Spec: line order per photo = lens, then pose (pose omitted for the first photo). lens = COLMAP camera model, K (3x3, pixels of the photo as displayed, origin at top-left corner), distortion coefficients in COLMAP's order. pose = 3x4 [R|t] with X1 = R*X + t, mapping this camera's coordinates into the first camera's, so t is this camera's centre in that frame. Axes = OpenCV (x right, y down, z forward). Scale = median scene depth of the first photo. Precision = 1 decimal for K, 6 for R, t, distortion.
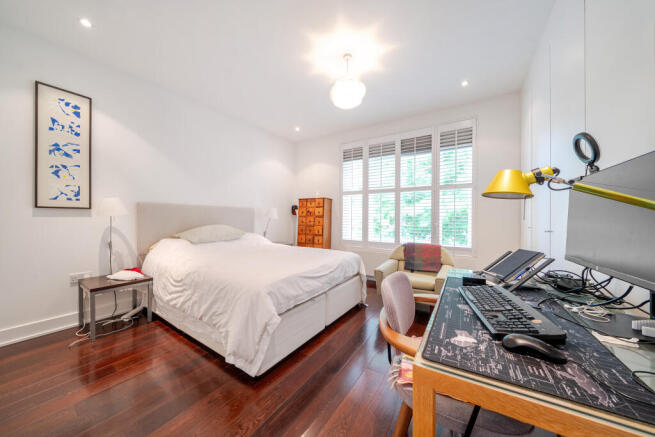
lens RADIAL K [[225.1, 0, 325.8], [0, 225.1, 218.0], [0, 0, 1]] dist [0.001436, 0.000066]
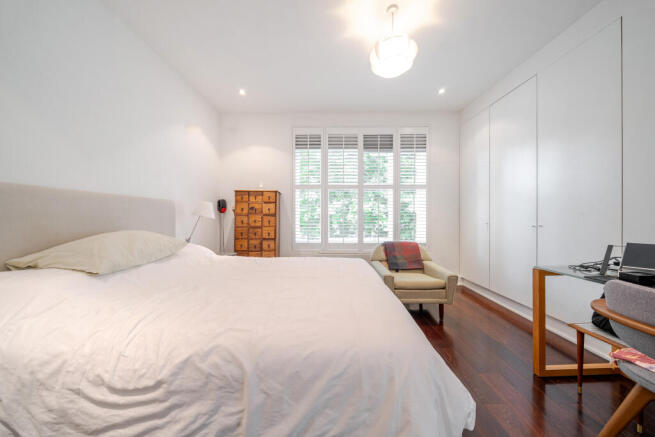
lens RADIAL K [[225.1, 0, 327.8], [0, 225.1, 217.1], [0, 0, 1]] dist [0.001436, 0.000066]
pose [[0.843661, -0.006179, 0.536841, -0.280507], [0.006008, 0.999980, 0.002067, 0.000405], [-0.536843, 0.001481, 0.843681, 0.249084]]
